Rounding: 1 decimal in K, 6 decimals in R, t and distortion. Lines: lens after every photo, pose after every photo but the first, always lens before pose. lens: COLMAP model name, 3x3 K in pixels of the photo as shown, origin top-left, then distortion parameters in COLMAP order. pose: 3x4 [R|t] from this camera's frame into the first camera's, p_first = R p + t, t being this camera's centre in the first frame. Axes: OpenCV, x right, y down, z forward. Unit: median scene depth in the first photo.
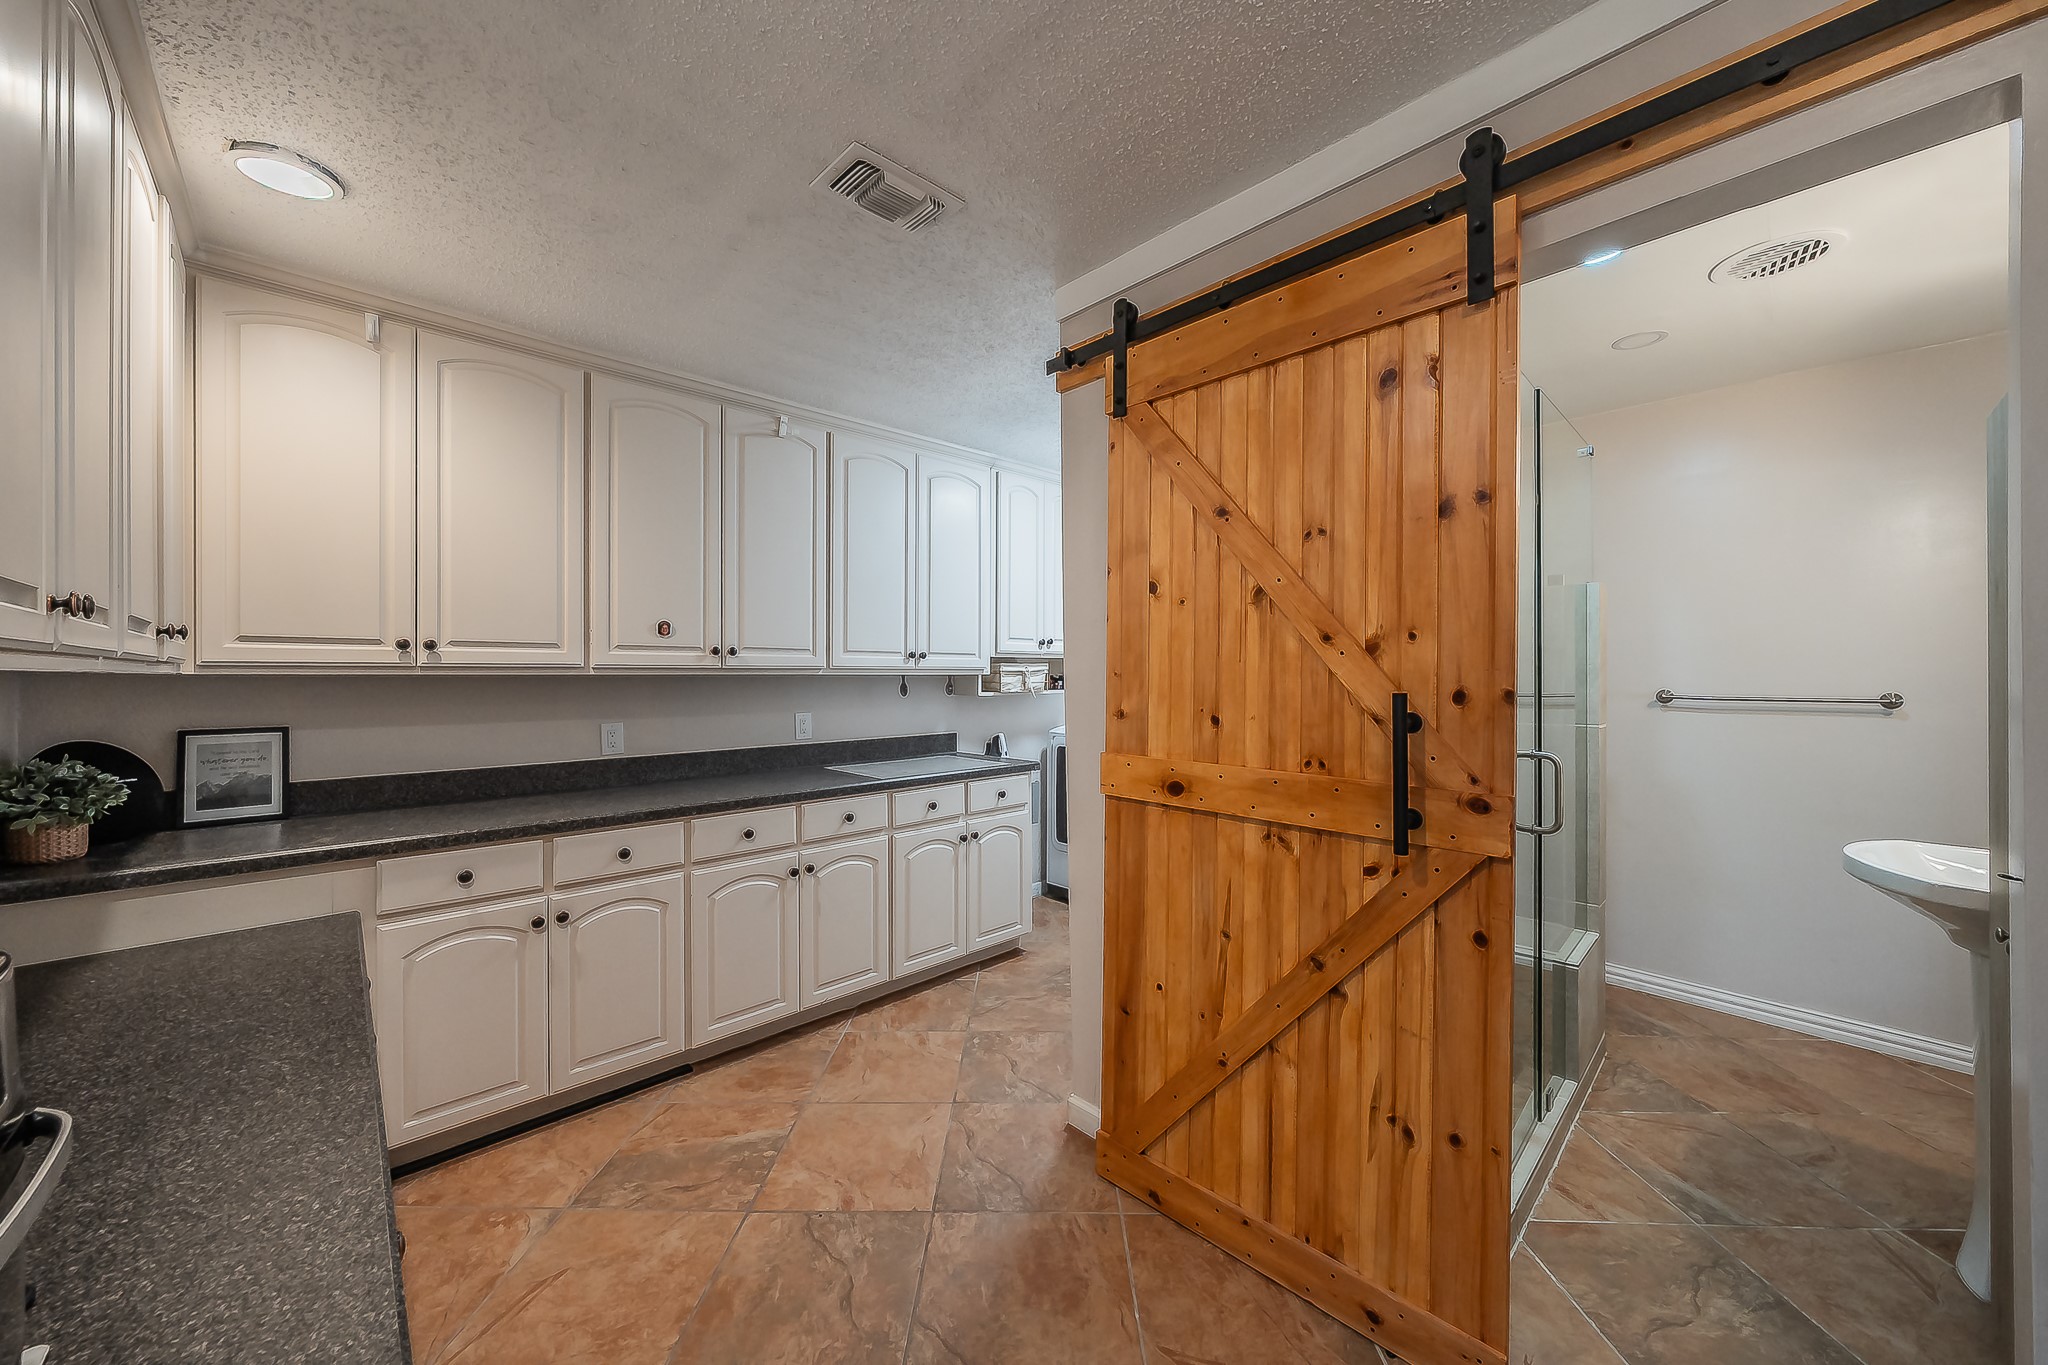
lens RADIAL K [[733.3, 0, 1022.7], [0, 733.3, 679.8], [0, 0, 1]] dist [0.002291, -0.000051]
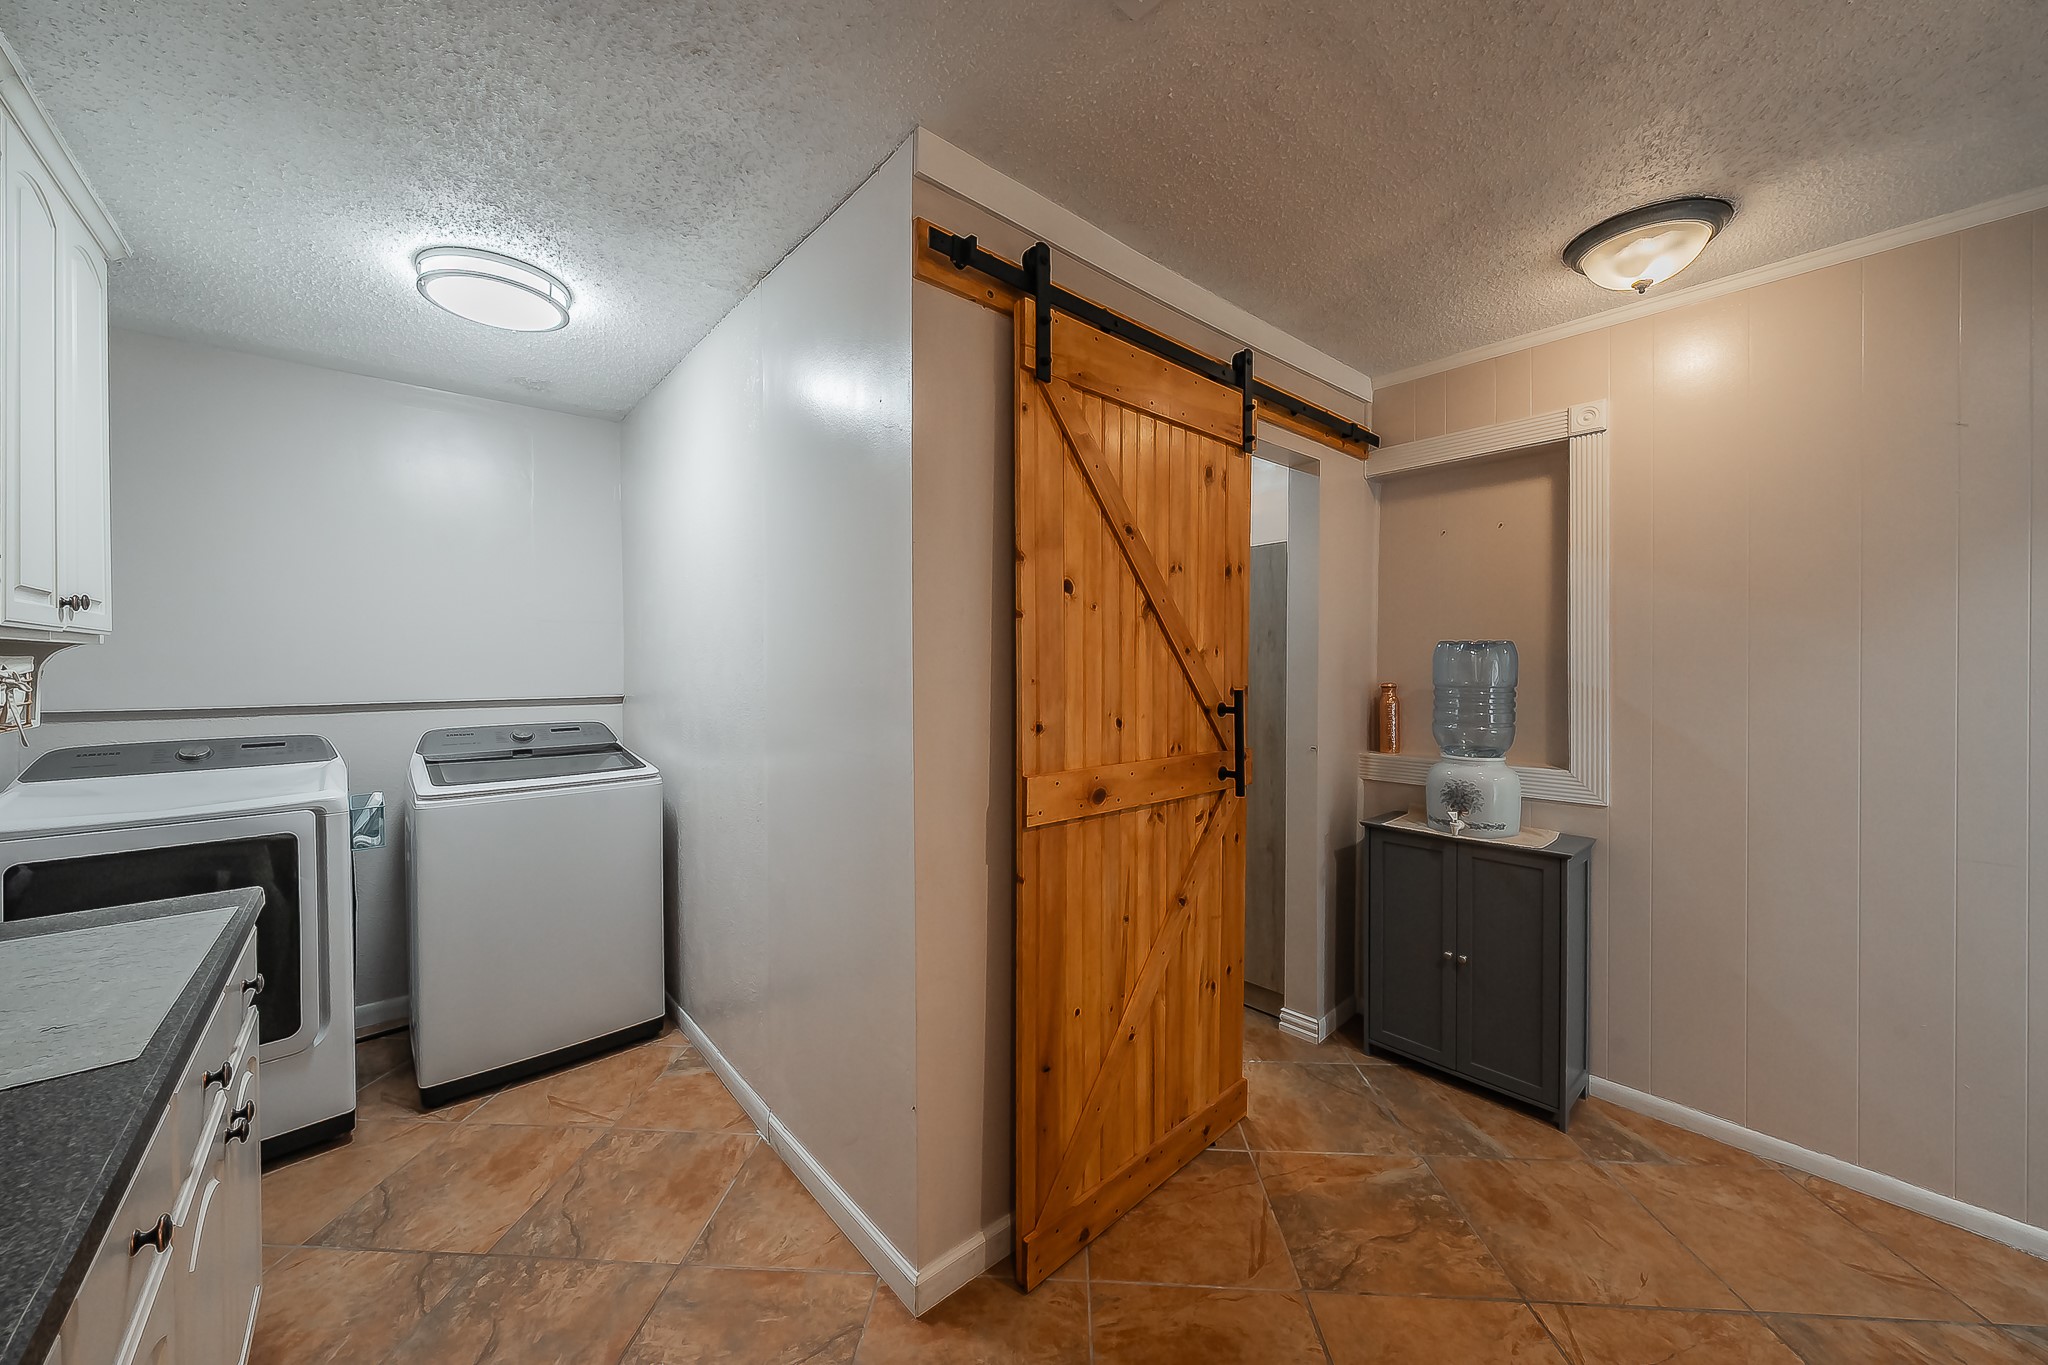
lens RADIAL K [[733.3, 0, 1022.8], [0, 733.3, 669.4], [0, 0, 1]] dist [0.002291, -0.000051]
pose [[0.040349, -0.008669, 0.999148, -0.832950], [0.006748, 0.999942, 0.008404, -0.033139], [-0.999163, 0.006403, 0.040405, 1.135718]]
